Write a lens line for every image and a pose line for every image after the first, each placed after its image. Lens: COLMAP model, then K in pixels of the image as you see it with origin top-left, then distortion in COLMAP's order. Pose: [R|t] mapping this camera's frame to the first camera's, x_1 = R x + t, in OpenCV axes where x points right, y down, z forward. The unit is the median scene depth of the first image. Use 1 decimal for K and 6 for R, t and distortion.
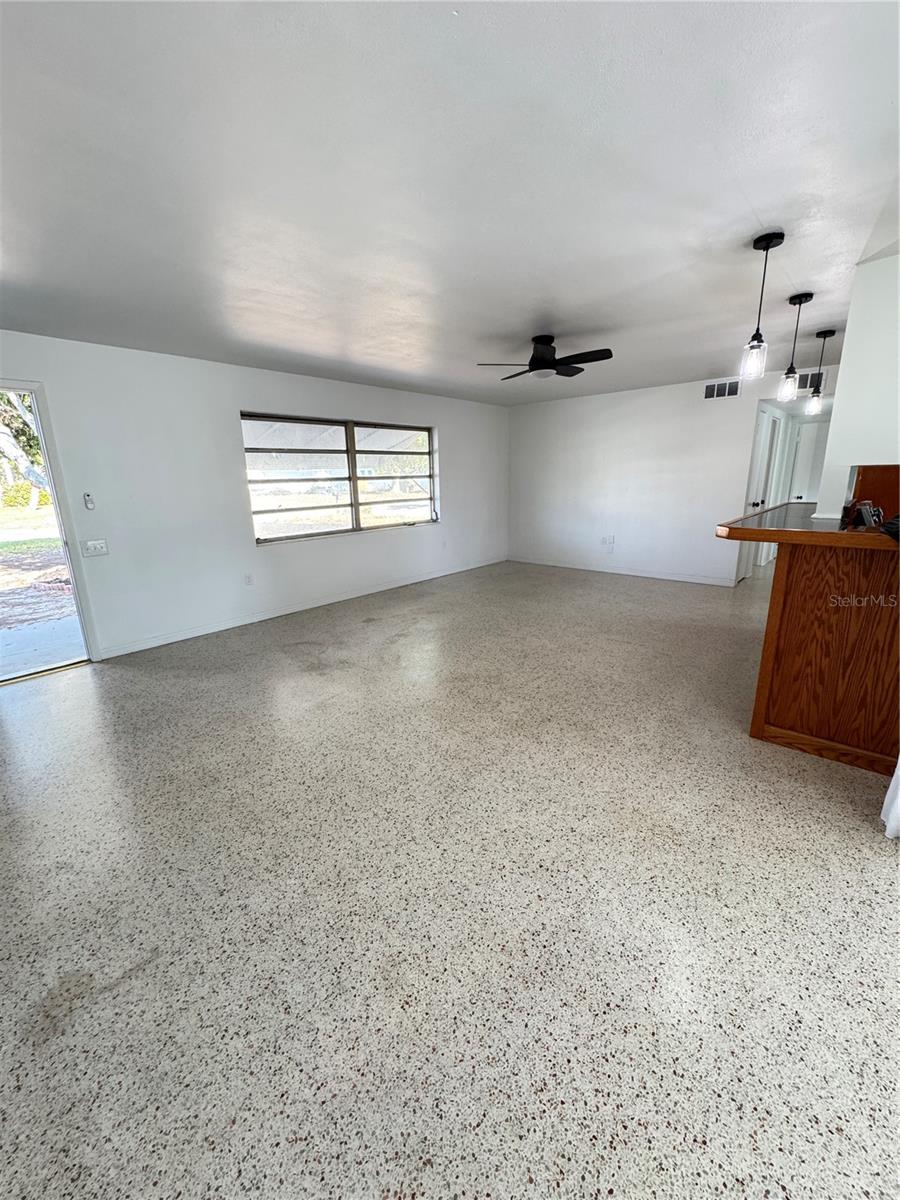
lens RADIAL K [[481.6, 0, 453.6], [0, 481.6, 602.3], [0, 0, 1]] dist [0.000310, 0.000172]
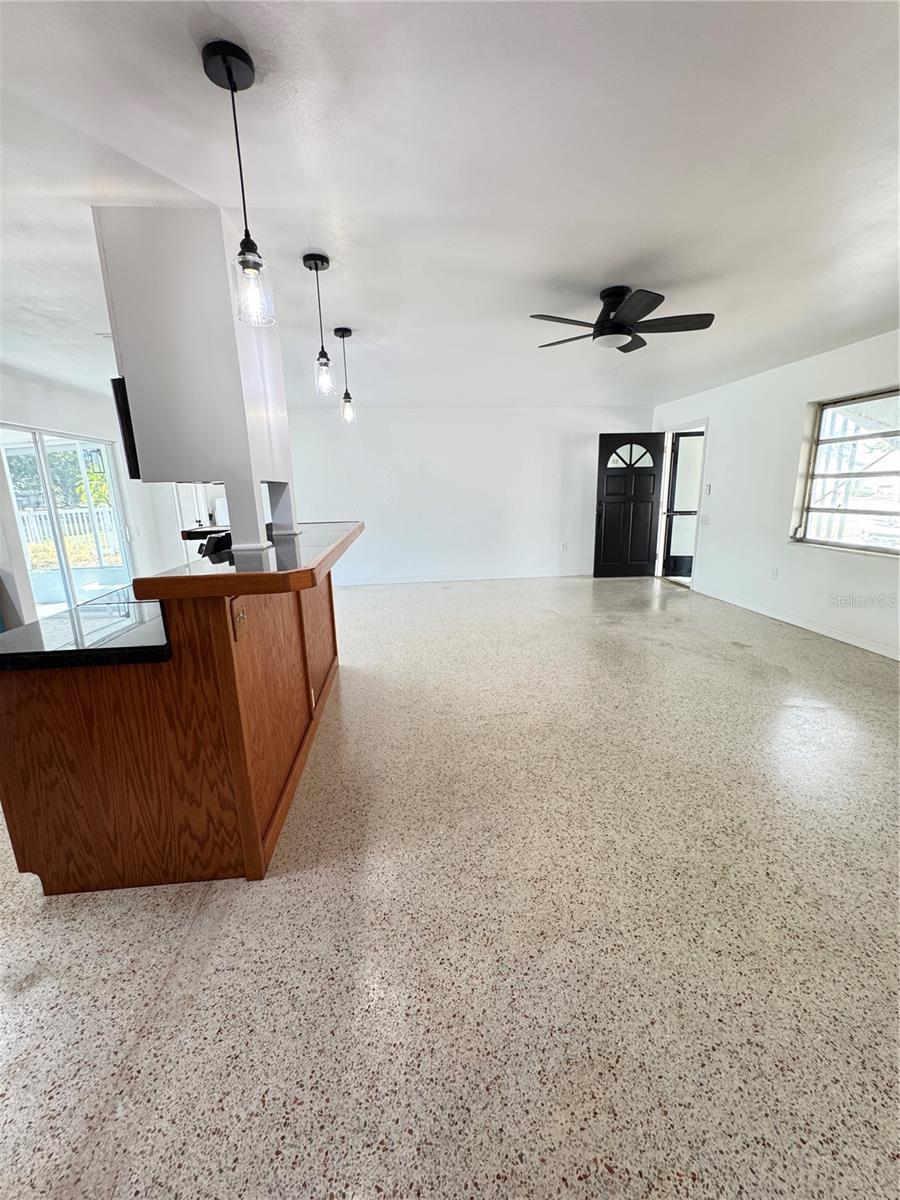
lens RADIAL K [[481.6, 0, 453.6], [0, 481.6, 602.3], [0, 0, 1]] dist [0.000310, 0.000172]
pose [[-0.677347, 0.205090, -0.706498, 0.942304], [-0.151080, 0.901105, 0.406429, -0.375226], [0.719983, 0.382032, -0.579376, 1.388781]]
